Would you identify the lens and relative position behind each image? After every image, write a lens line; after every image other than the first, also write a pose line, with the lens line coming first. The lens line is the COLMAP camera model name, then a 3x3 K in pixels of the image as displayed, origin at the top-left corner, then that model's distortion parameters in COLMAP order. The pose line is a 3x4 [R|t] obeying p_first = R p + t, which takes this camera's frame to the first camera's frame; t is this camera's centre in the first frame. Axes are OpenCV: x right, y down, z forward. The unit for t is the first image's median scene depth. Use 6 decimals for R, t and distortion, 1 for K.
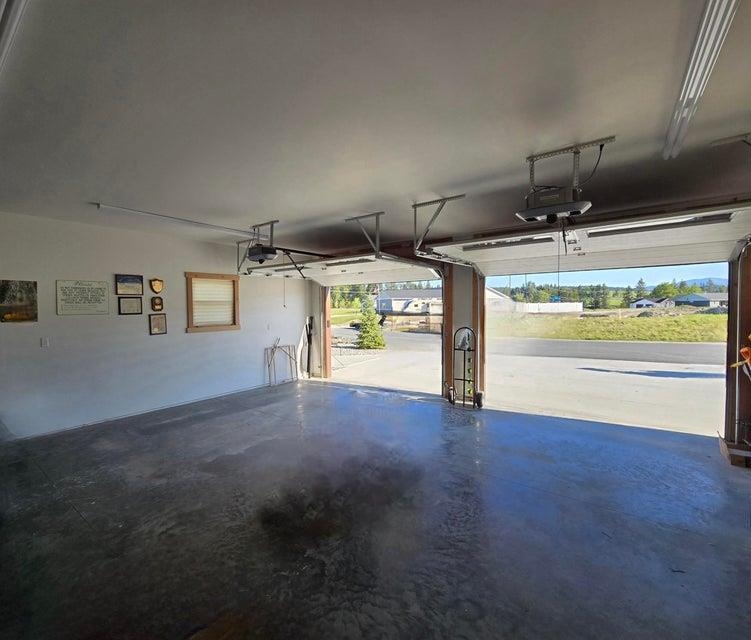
lens RADIAL K [[337.7, 0, 375.5], [0, 337.7, 320.0], [0, 0, 1]] dist [0.000074, 0.000002]
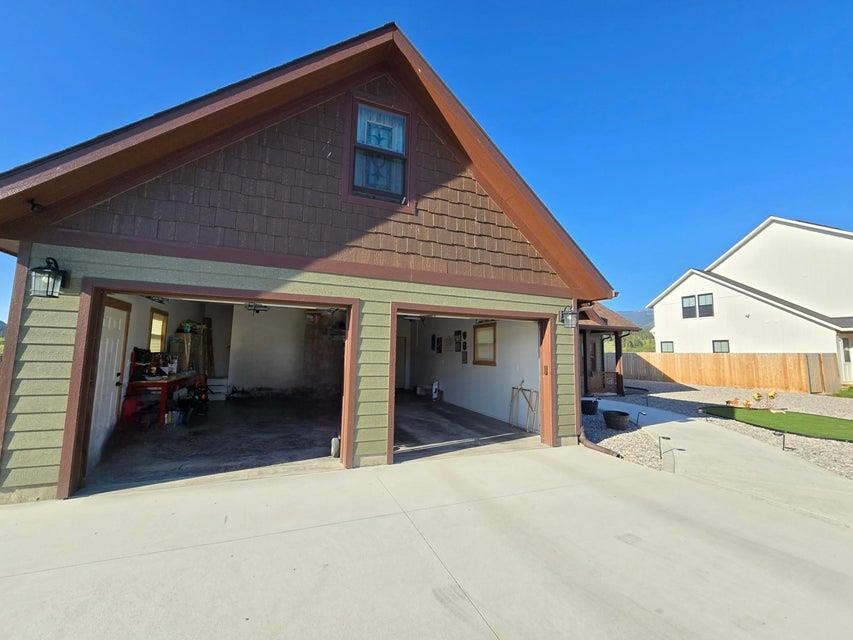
lens RADIAL K [[347.9, 0, 426.5], [0, 347.9, 320.0], [0, 0, 1]] dist [0.003429, 0.000081]
pose [[-0.511792, -0.080740, -0.855307, 0.888843], [-0.043713, 0.996732, -0.067934, -0.045698], [0.857997, 0.002620, -0.513648, 1.562636]]
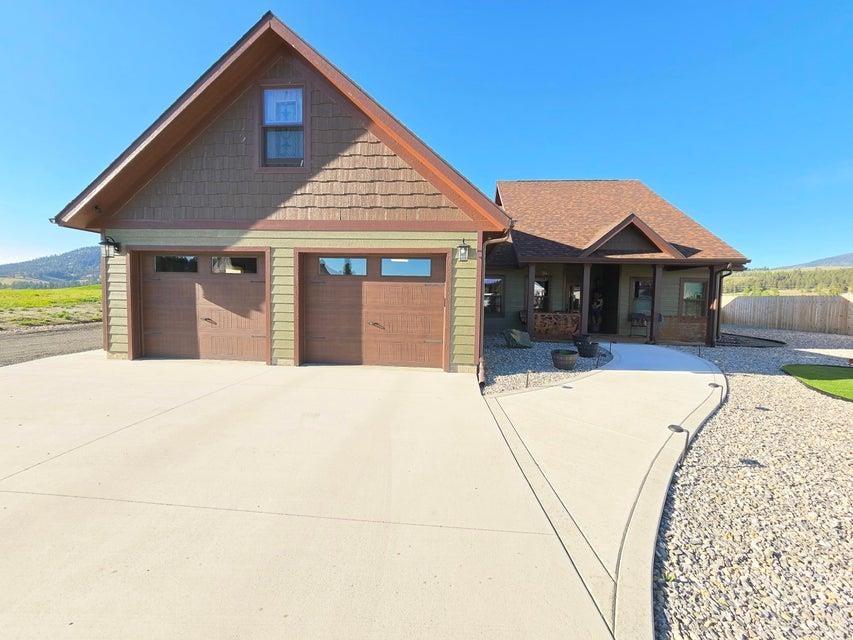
lens RADIAL K [[347.9, 0, 426.5], [0, 347.9, 320.0], [0, 0, 1]] dist [0.003429, 0.000081]
pose [[-0.846575, 0.026848, -0.531592, 0.685230], [-0.028962, 0.994924, 0.096372, -0.039747], [0.531481, 0.096982, -0.841500, 1.874819]]
